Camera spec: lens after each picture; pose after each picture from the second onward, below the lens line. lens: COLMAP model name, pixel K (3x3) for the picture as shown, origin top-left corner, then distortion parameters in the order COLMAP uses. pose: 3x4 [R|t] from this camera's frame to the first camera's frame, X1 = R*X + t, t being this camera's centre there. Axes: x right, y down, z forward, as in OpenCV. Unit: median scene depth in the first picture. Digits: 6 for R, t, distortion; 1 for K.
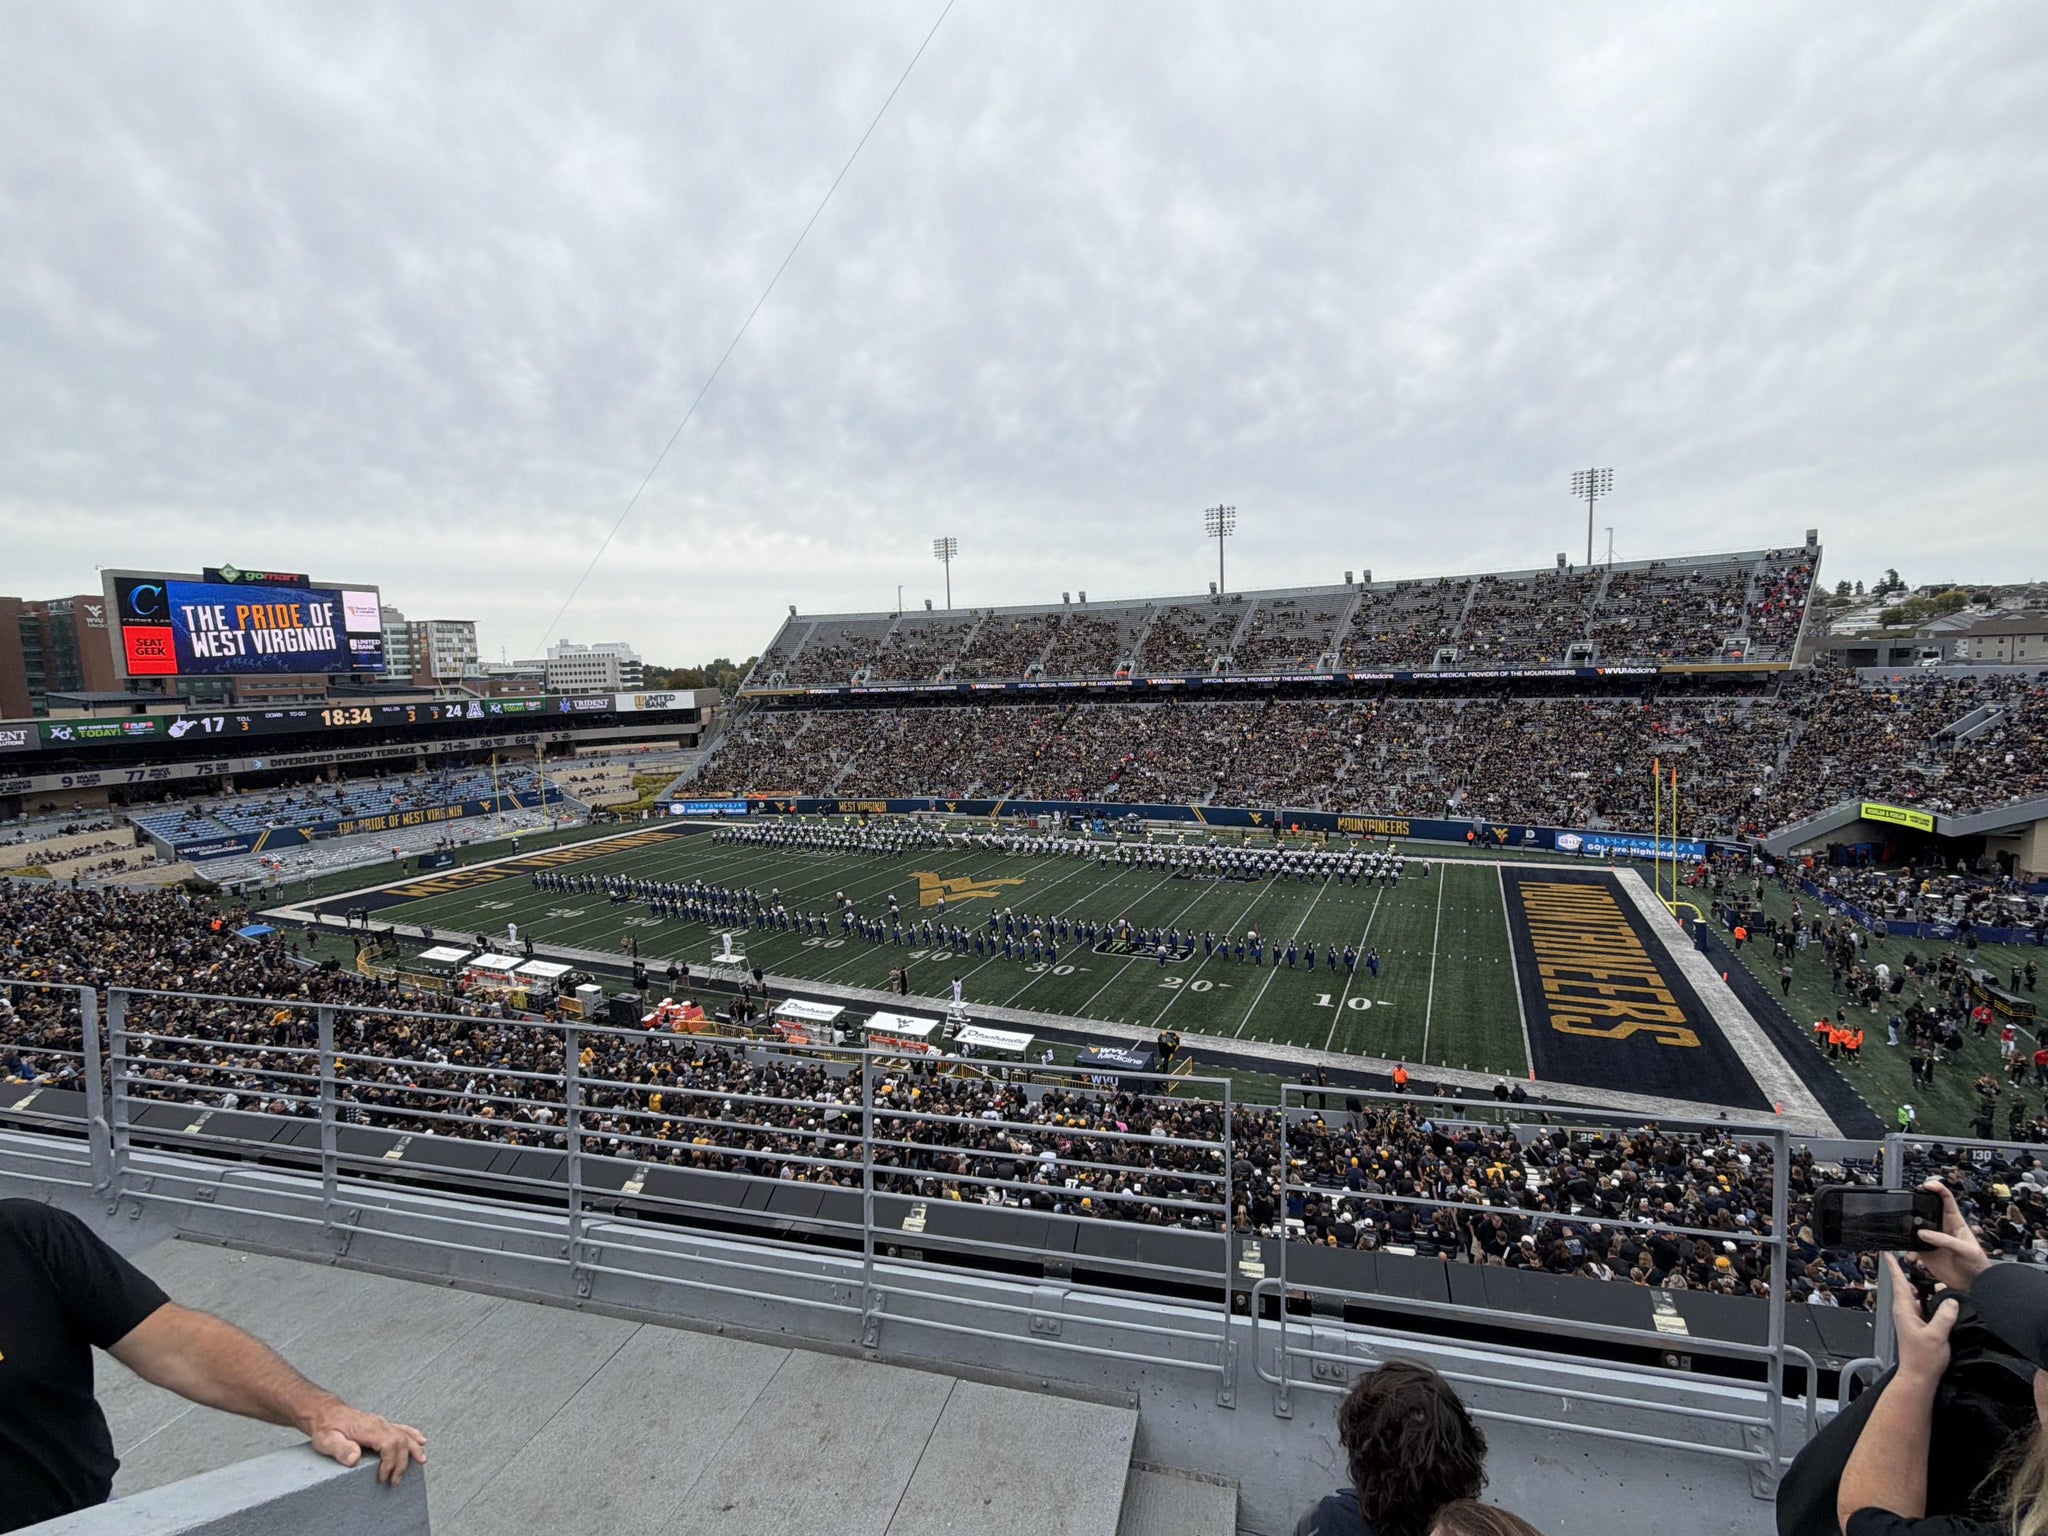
lens RADIAL K [[918.3, 0, 1022.7], [0, 918.3, 781.8], [0, 0, 1]] dist [-0.001739, -0.000341]
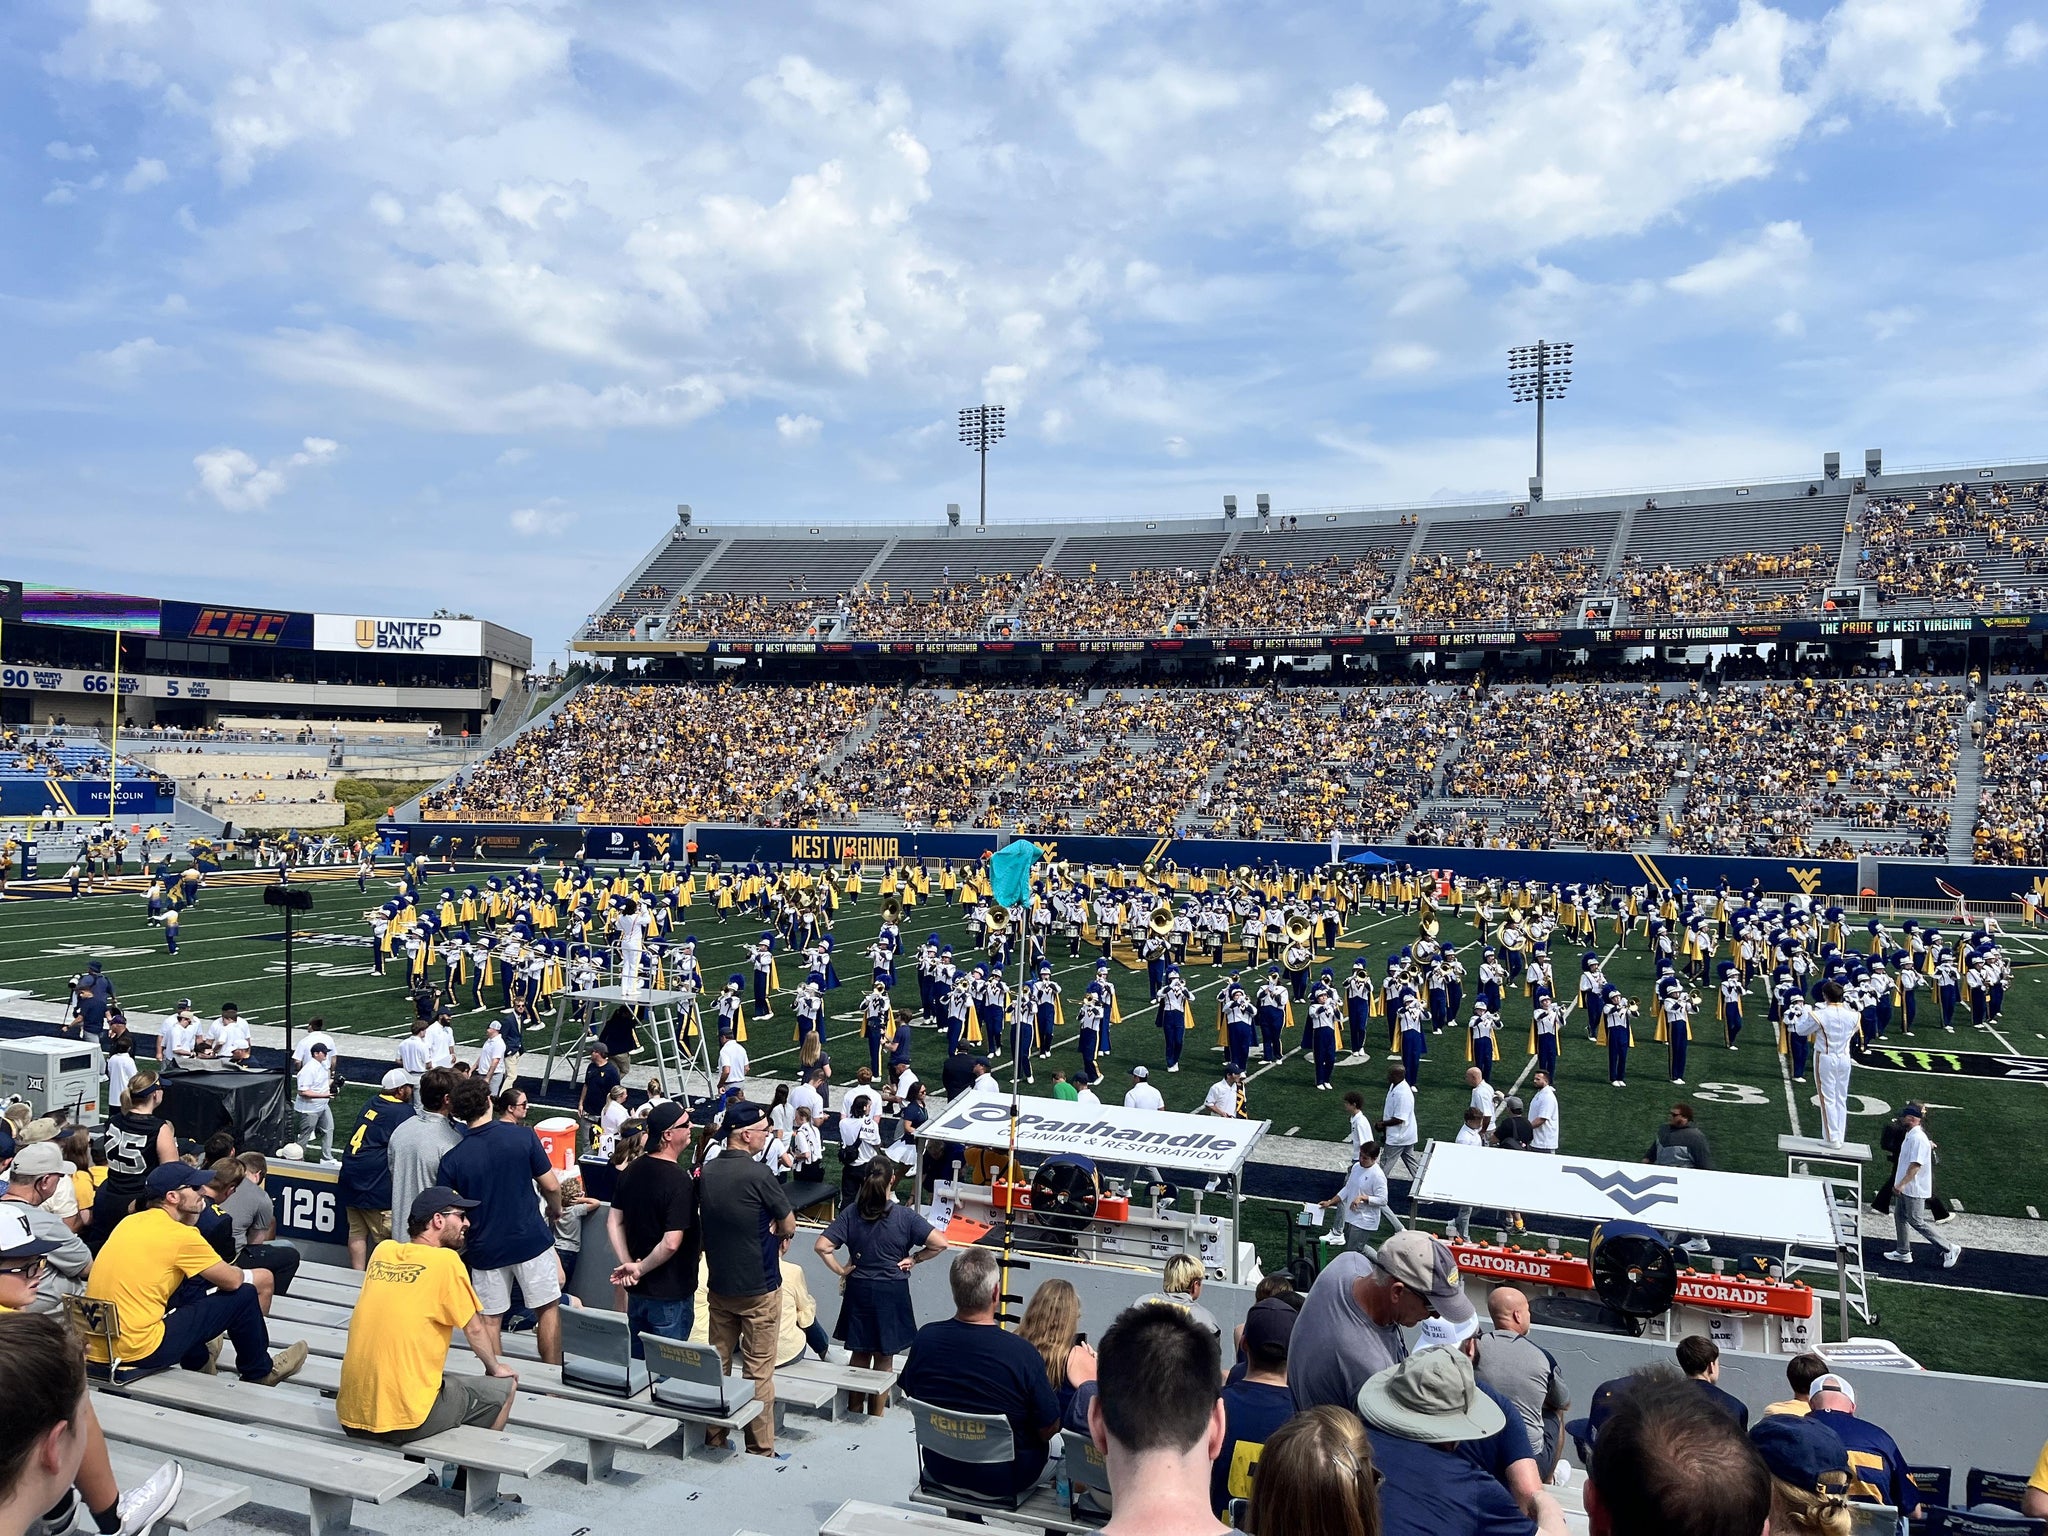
lens RADIAL K [[1534.5, 0, 1024.0], [0, 1534.5, 768.0], [0, 0, 1]] dist [0.079731, -0.088780]
pose [[0.998632, 0.051049, 0.011282, -0.100078], [-0.049200, 0.990630, -0.127403, 0.083754], [-0.017681, 0.126674, 0.991787, 0.249756]]
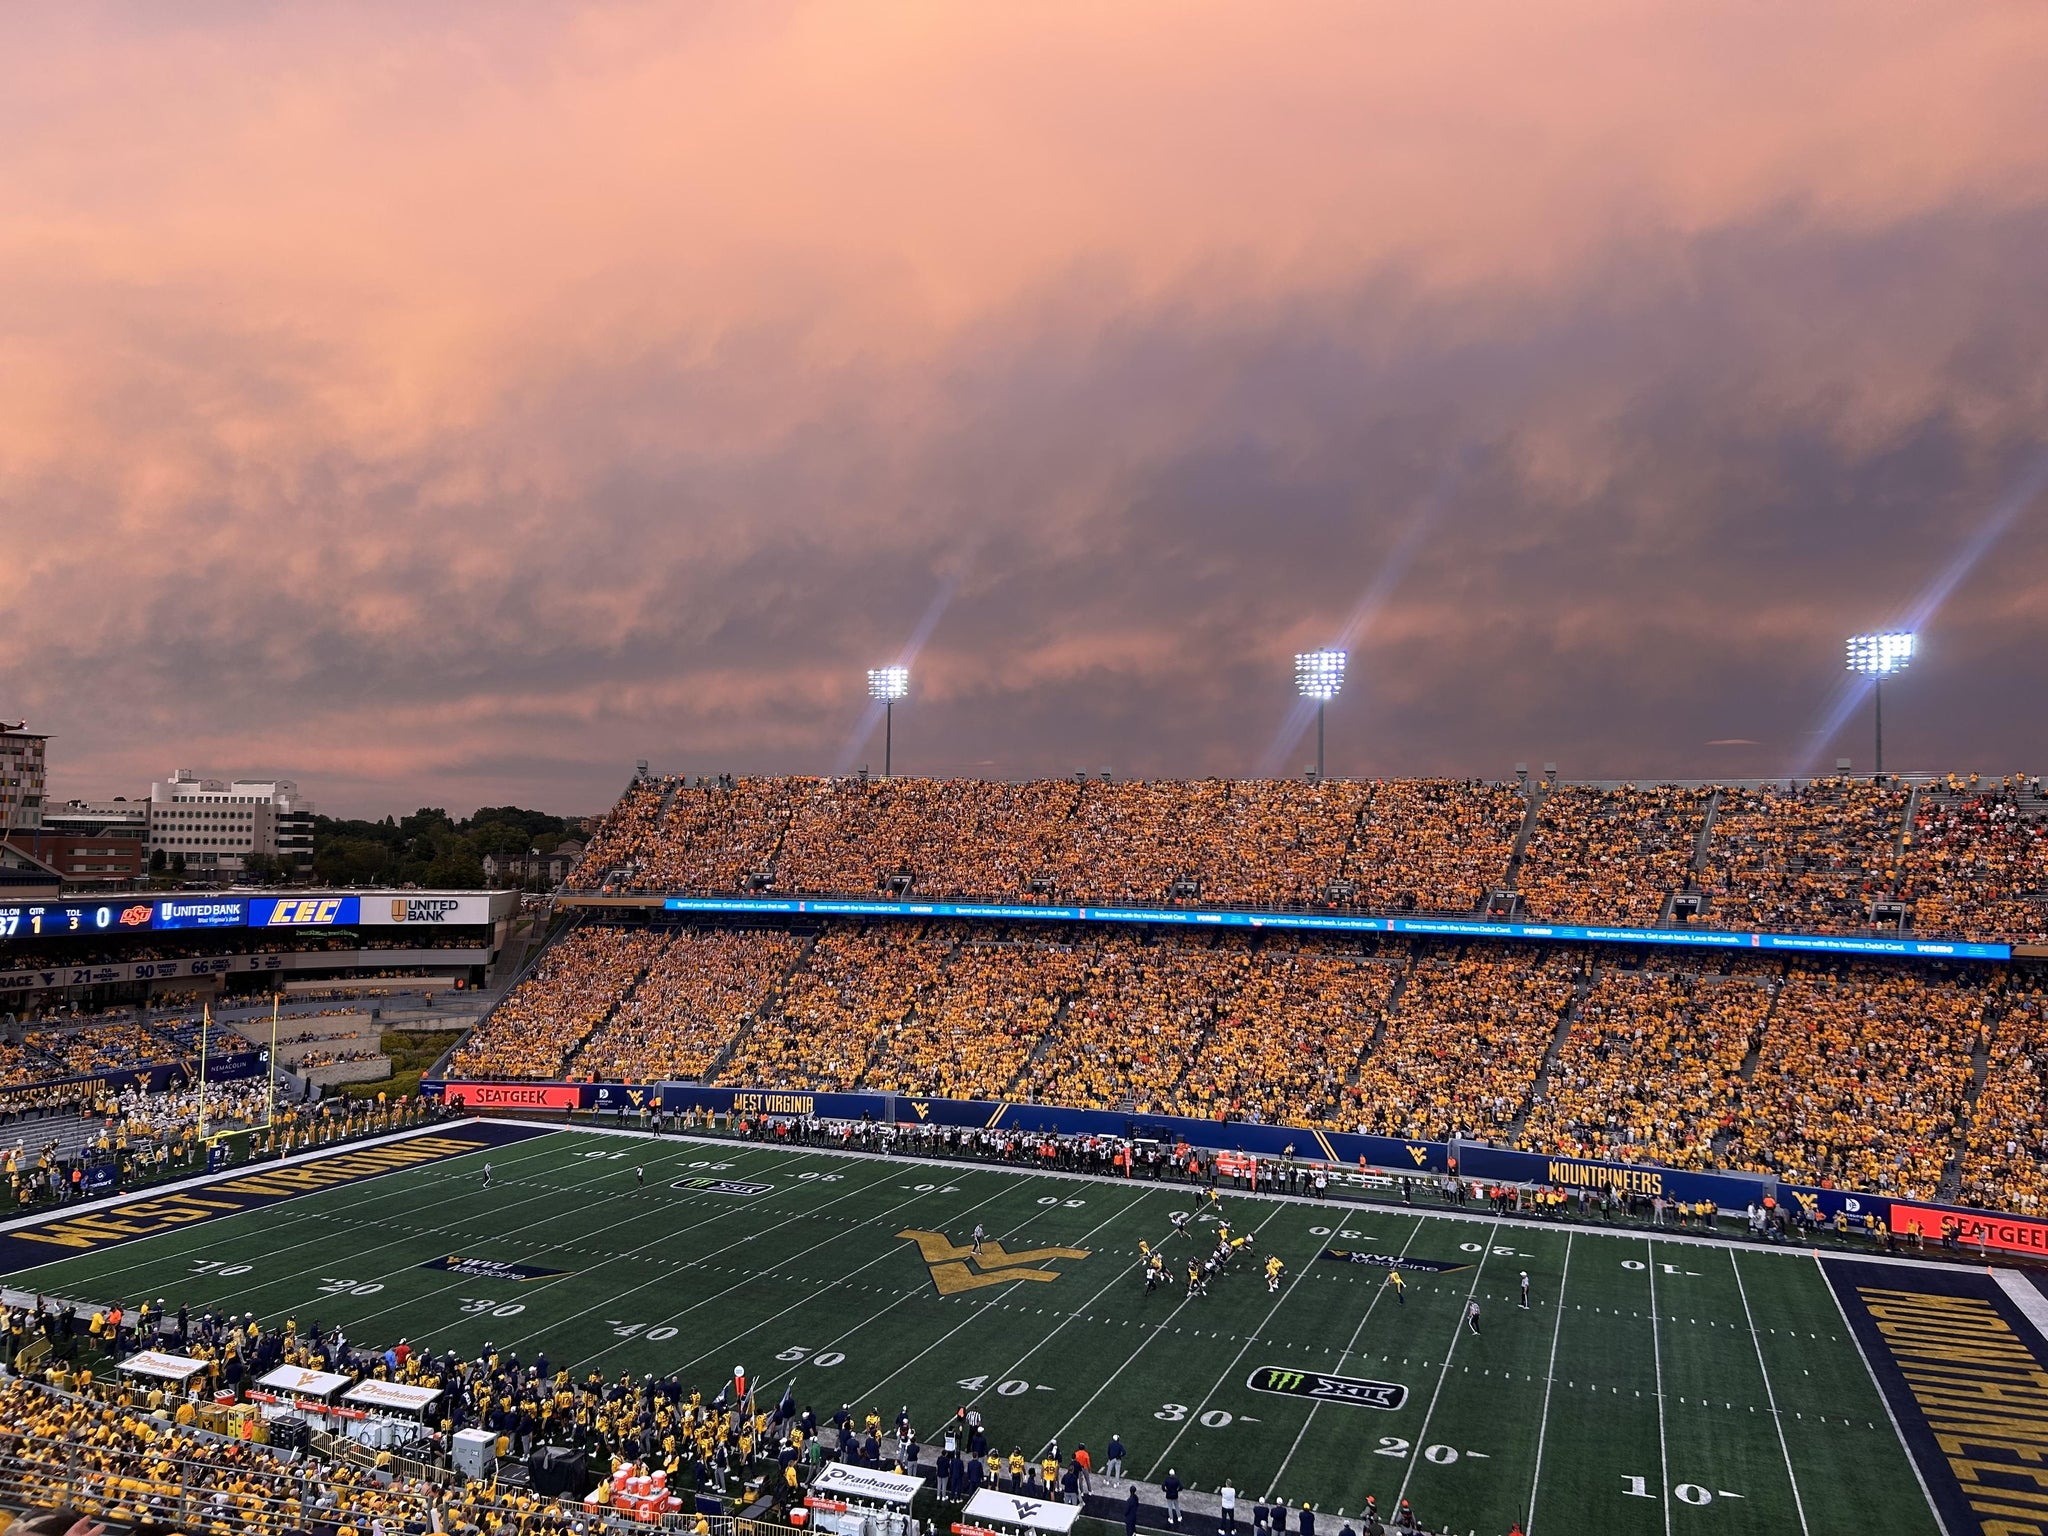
lens RADIAL K [[1505.1, 0, 1024.0], [0, 1505.1, 768.0], [0, 0, 1]] dist [0.053370, -0.056121]
pose [[0.996588, 0.054500, 0.061988, -0.085021], [-0.042754, 0.983260, -0.177122, -0.023087], [-0.070603, 0.173867, 0.982235, -0.053599]]
